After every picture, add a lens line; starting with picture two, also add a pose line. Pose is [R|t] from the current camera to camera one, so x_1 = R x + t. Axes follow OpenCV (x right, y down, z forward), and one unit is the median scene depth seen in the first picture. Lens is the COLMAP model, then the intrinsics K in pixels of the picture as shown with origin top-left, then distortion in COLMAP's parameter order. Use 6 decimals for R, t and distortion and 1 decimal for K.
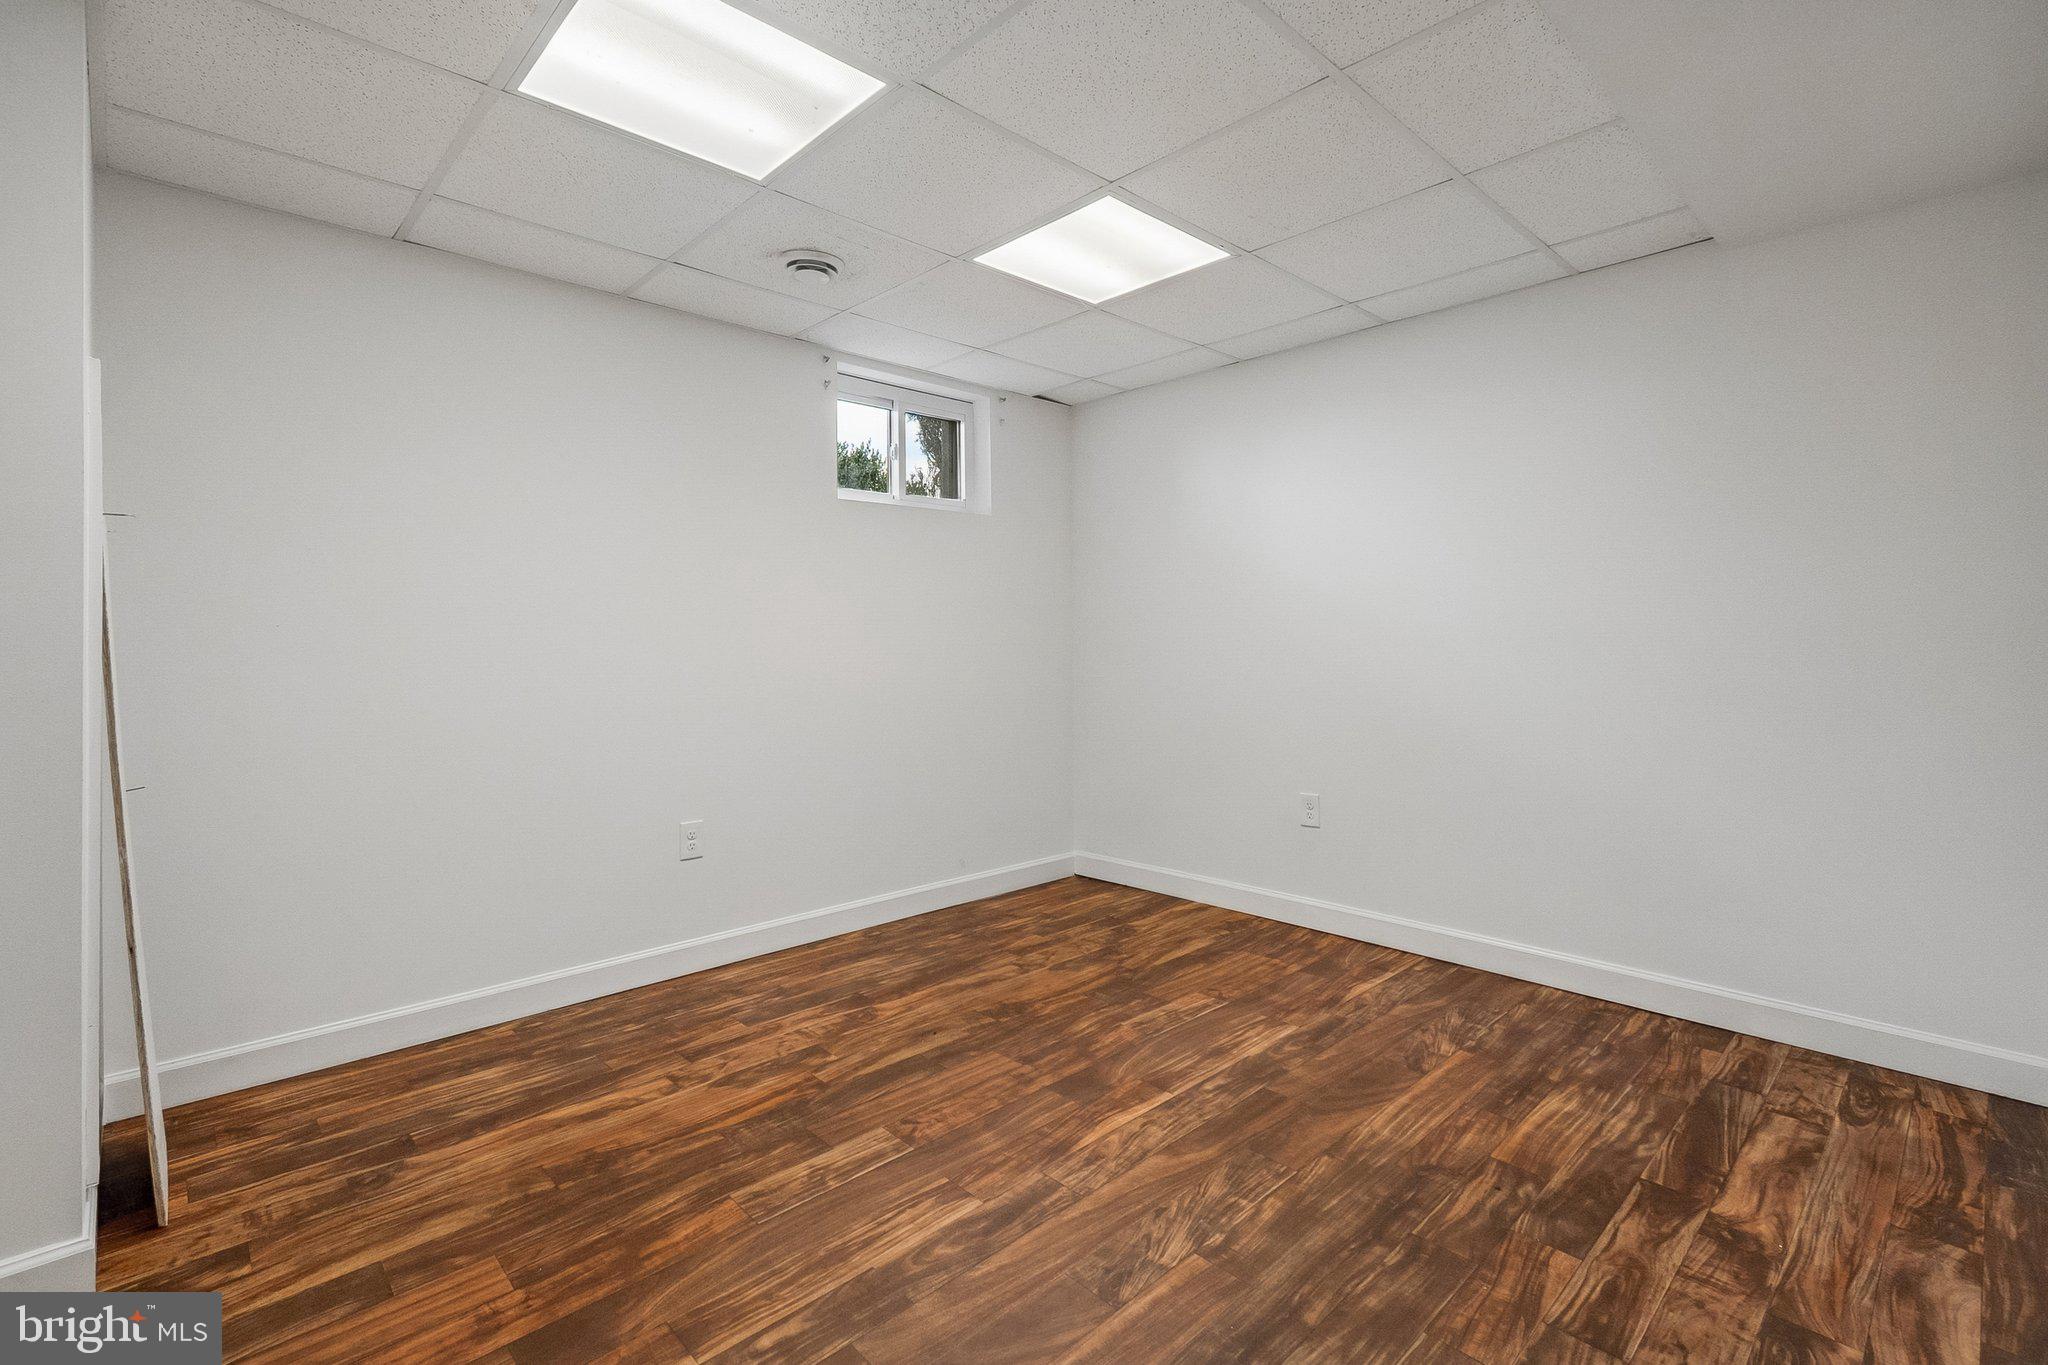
lens RADIAL K [[919.1, 0, 1024.0], [0, 919.1, 682.5], [0, 0, 1]] dist [0.003962, -0.000170]
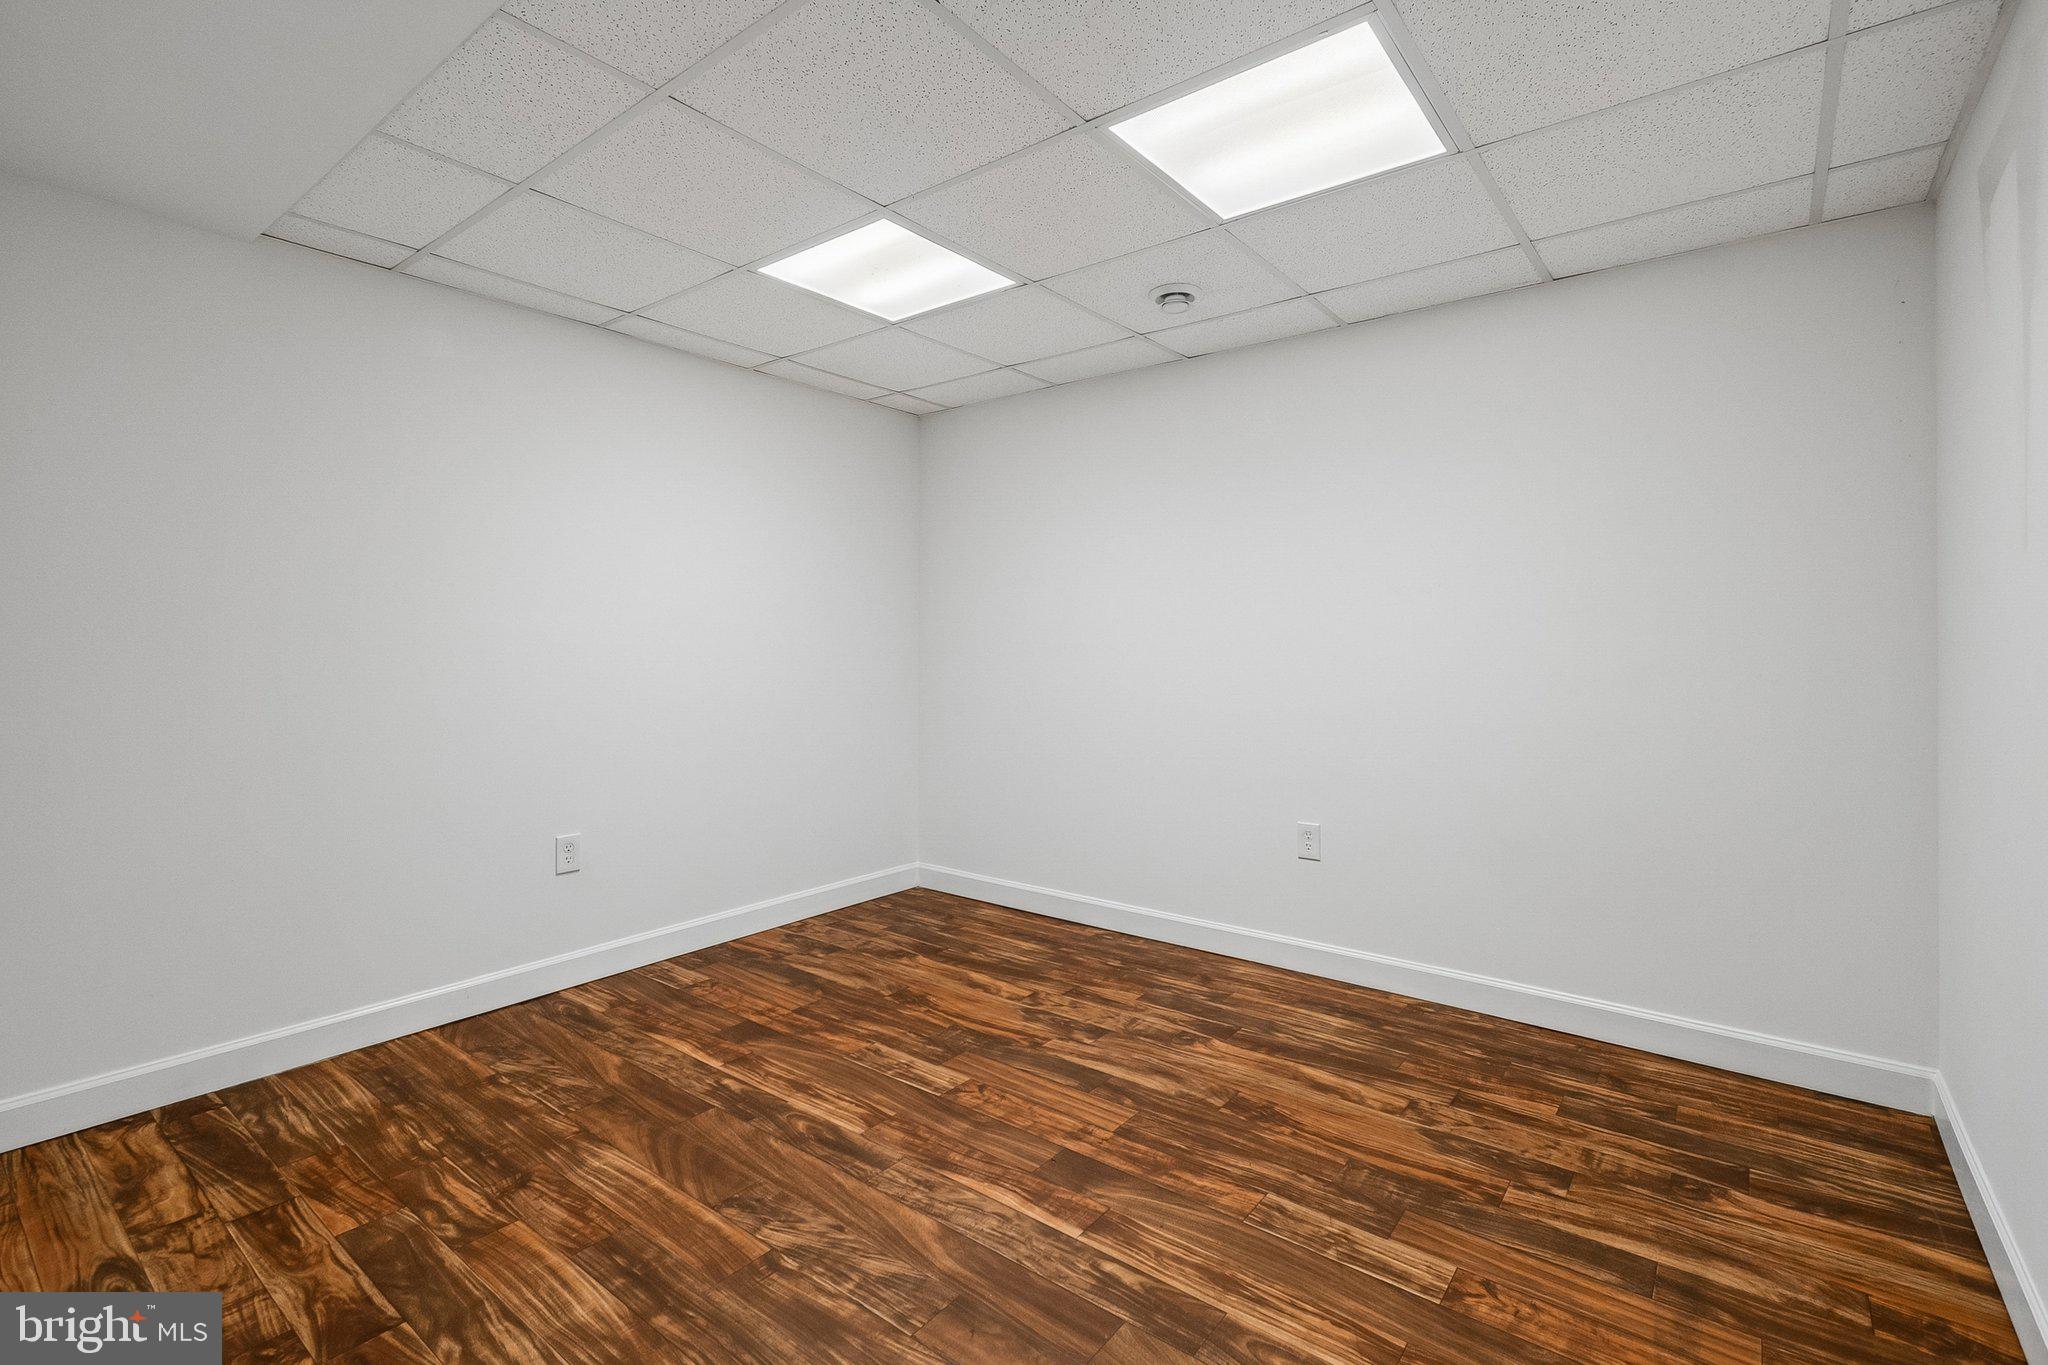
lens RADIAL K [[919.3, 0, 1031.2], [0, 919.3, 650.7], [0, 0, 1]] dist [0.010343, -0.000208]
pose [[0.152815, 0.008057, -0.988222, 0.858657], [-0.034937, 0.999386, 0.002746, -0.049416], [0.987637, 0.034106, 0.153002, 0.766676]]
